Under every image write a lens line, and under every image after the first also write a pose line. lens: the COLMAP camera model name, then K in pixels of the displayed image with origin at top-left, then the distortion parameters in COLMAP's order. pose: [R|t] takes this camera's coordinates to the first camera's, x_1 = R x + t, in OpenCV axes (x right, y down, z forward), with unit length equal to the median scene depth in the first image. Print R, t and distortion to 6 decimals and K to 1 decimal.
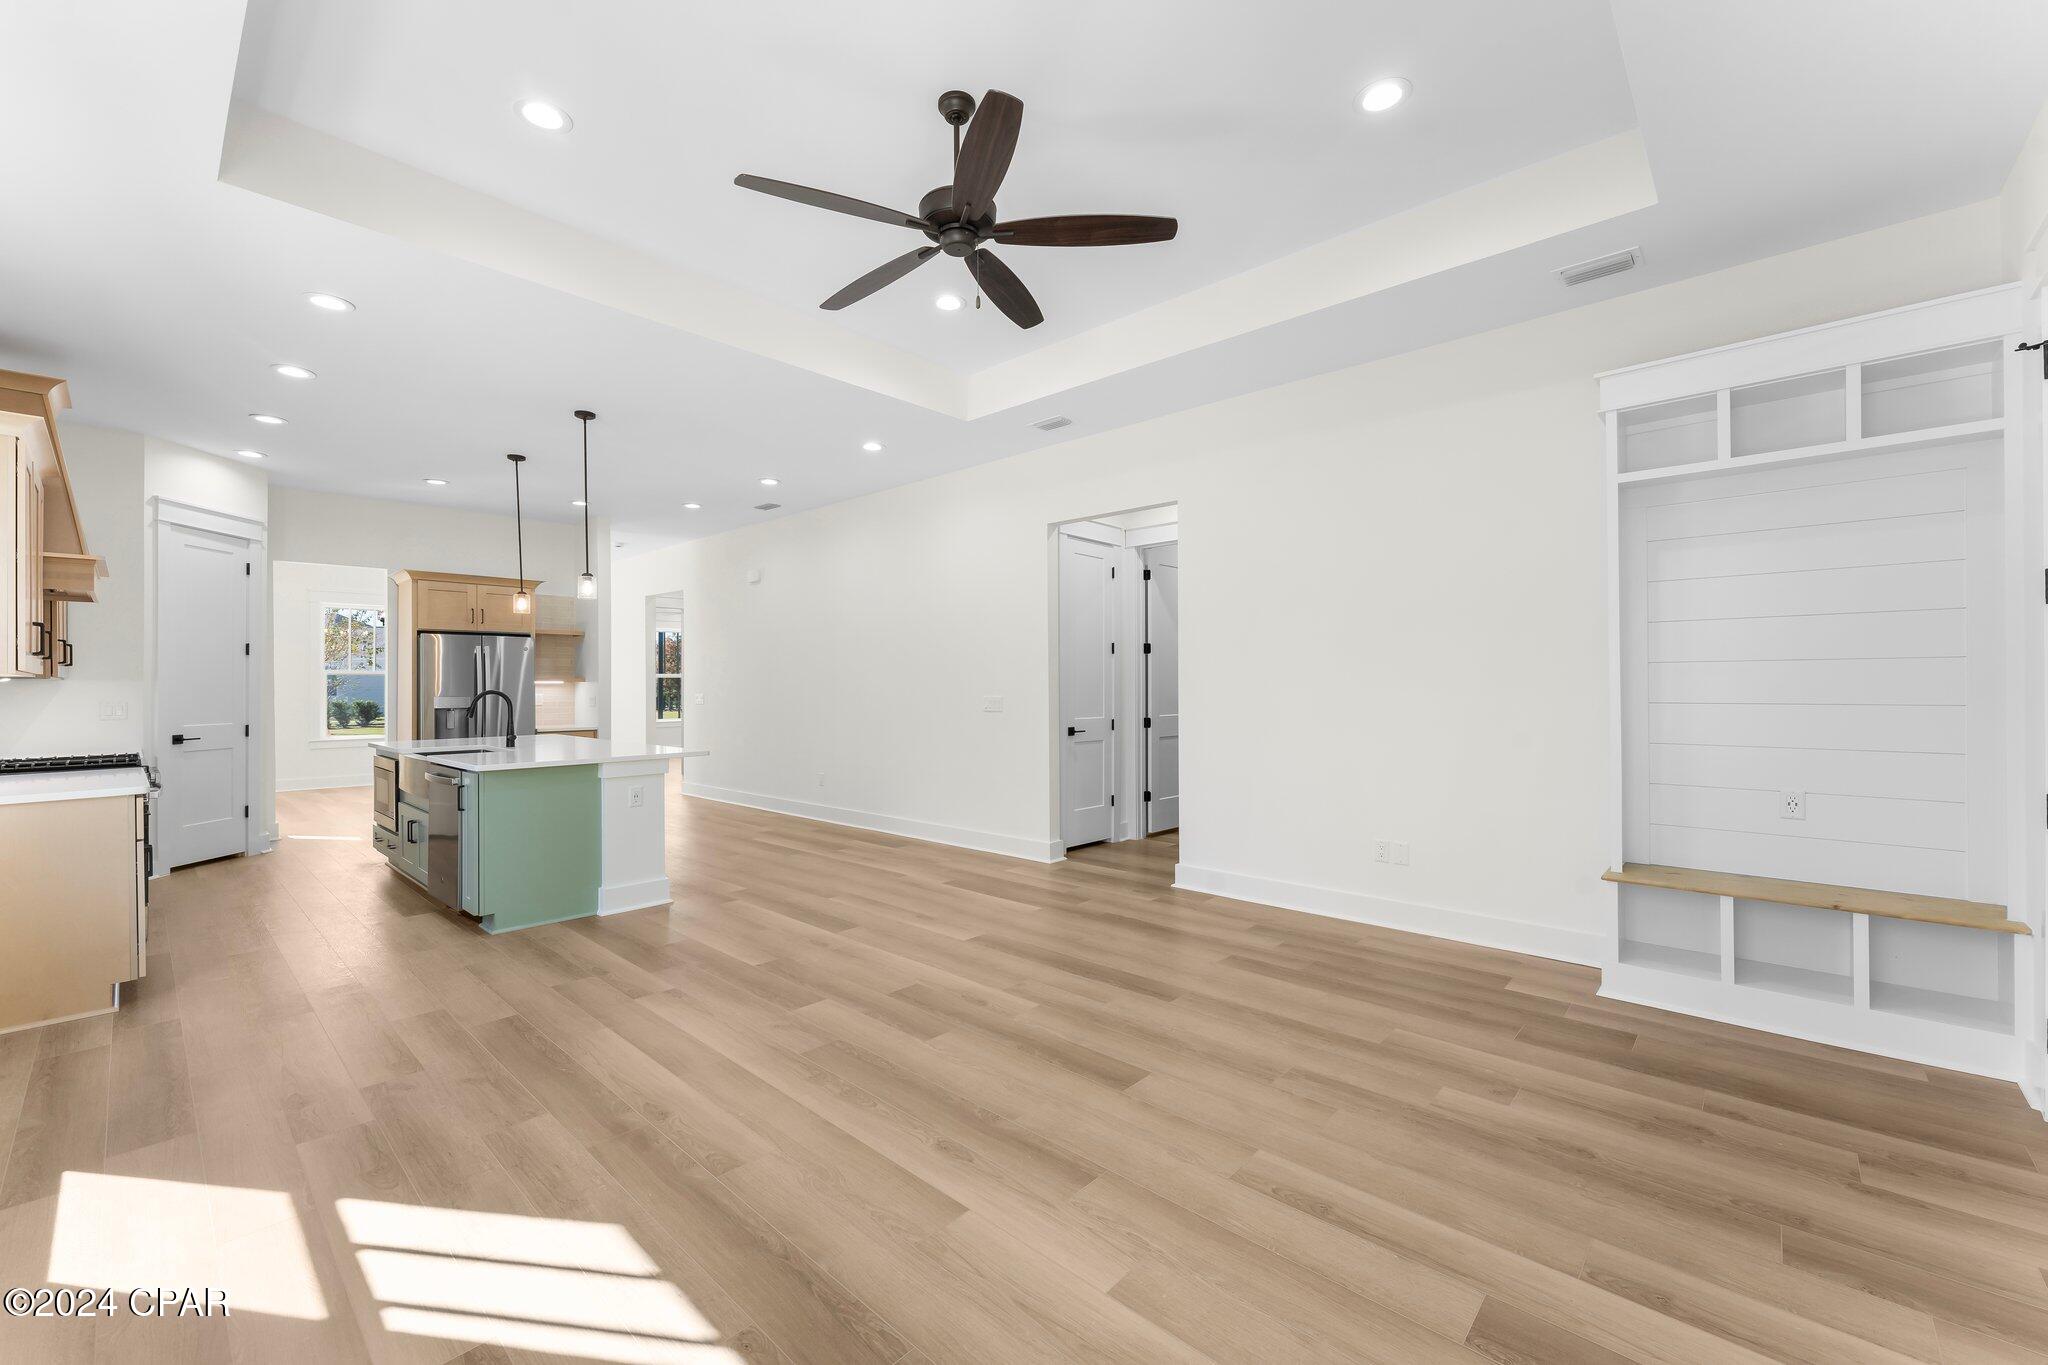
lens RADIAL K [[819.6, 0, 1014.8], [0, 819.6, 683.1], [0, 0, 1]] dist [-0.000944, 0.000751]
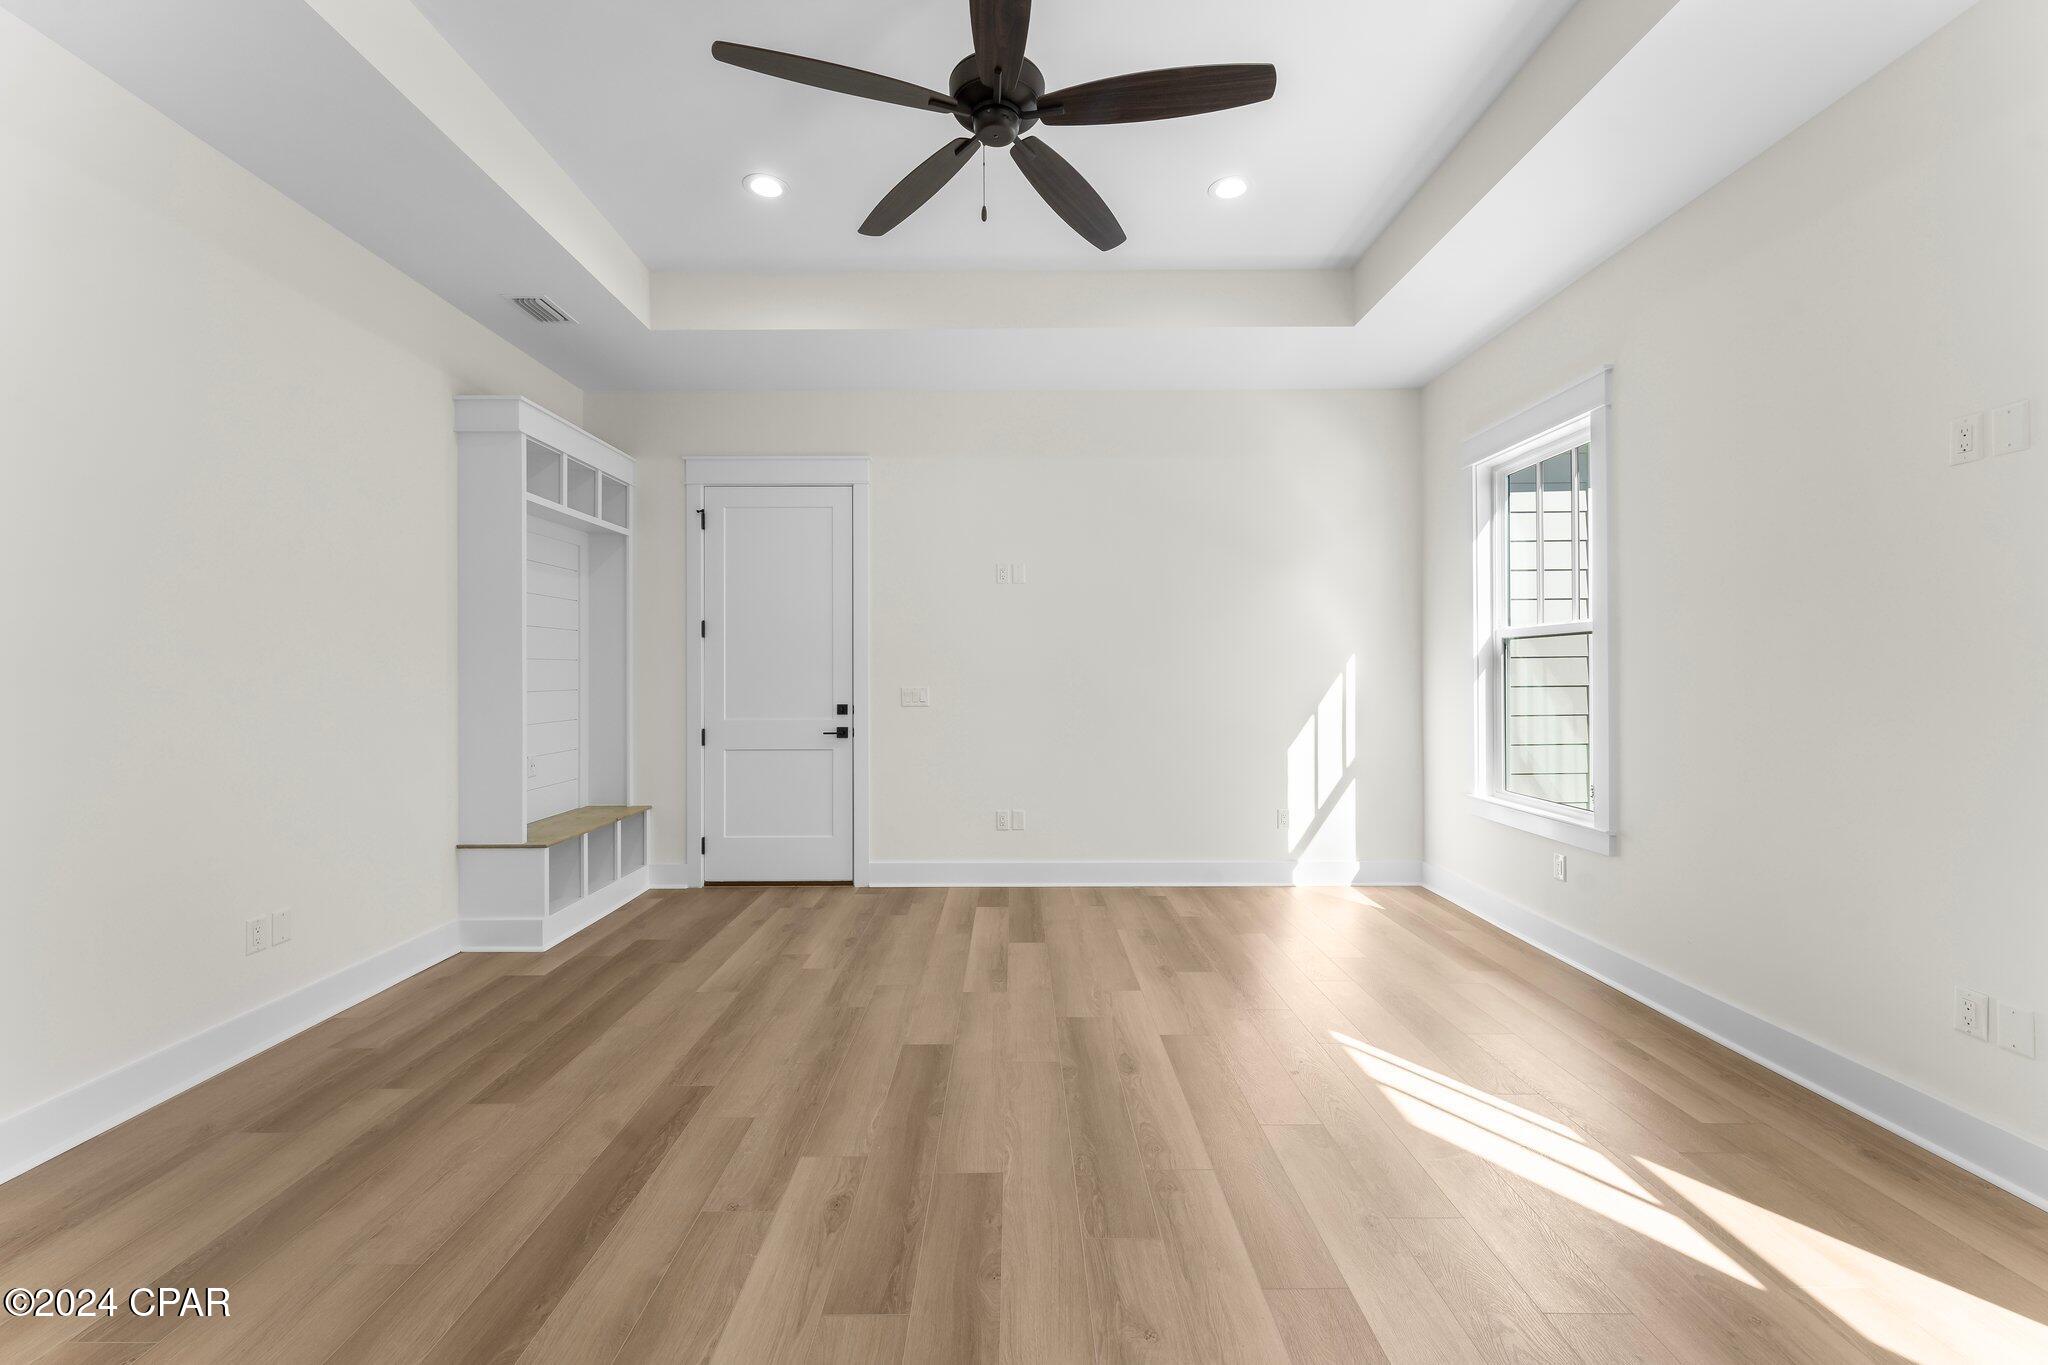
lens RADIAL K [[819.6, 0, 1016.0], [0, 819.6, 667.6], [0, 0, 1]] dist [-0.000944, 0.000751]
pose [[-0.683433, 0.011294, 0.729925, -0.438219], [0.004145, 0.999924, -0.011591, 0.003888], [-0.730001, -0.004896, -0.683428, 1.009418]]
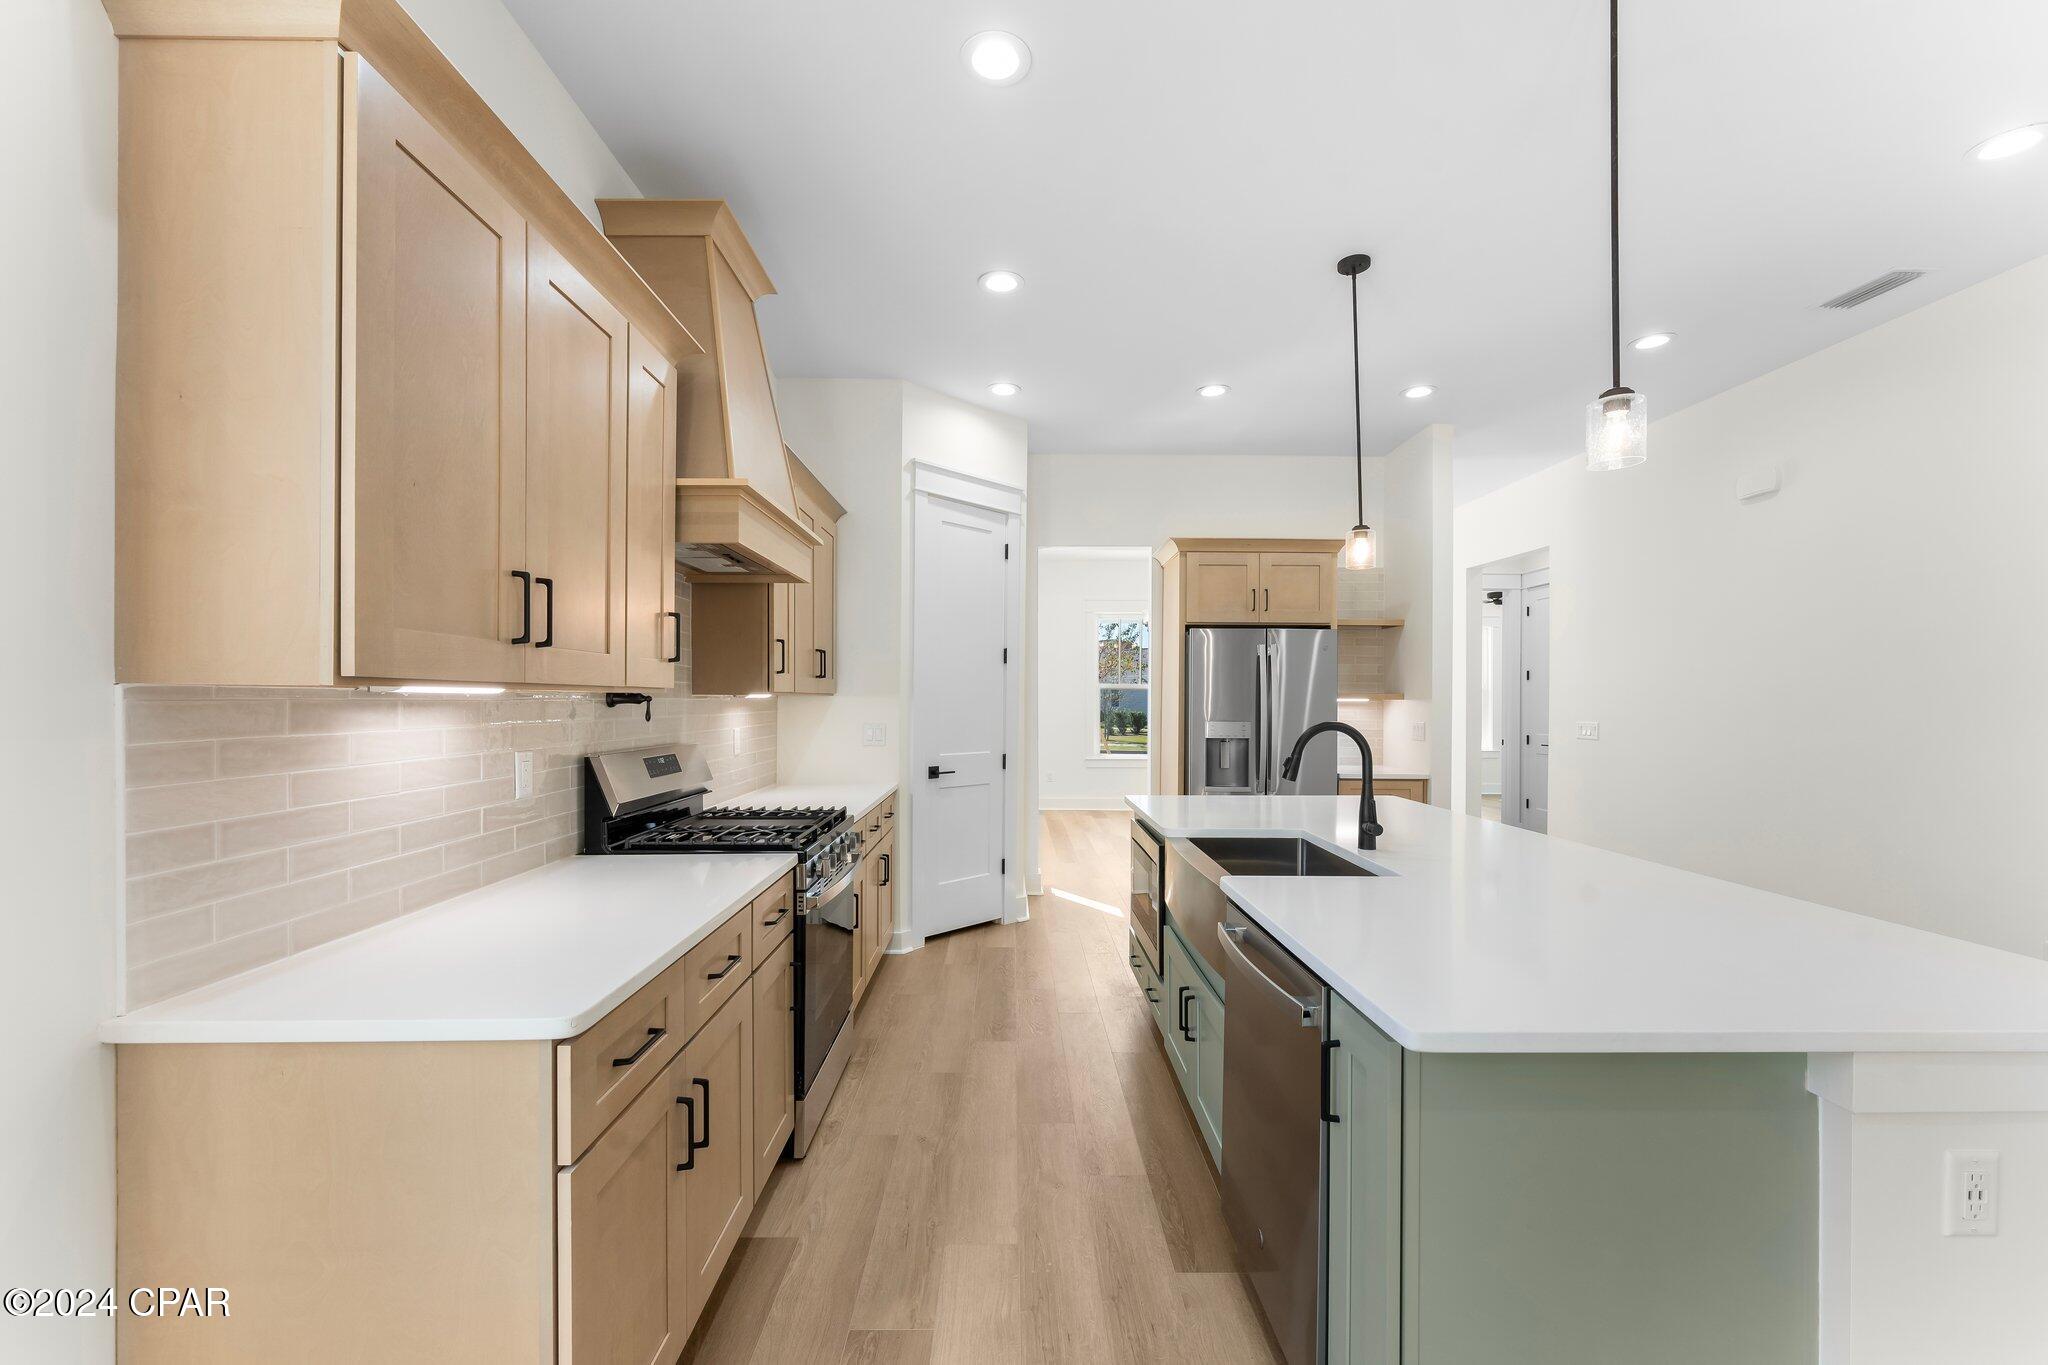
lens RADIAL K [[819.6, 0, 1017.0], [0, 819.6, 702.9], [0, 0, 1]] dist [-0.000944, 0.000751]
pose [[0.683843, 0.011512, -0.729538, -0.529670], [-0.005935, 0.999930, 0.010216, -0.006993], [0.729605, -0.002656, 0.683864, 0.697022]]
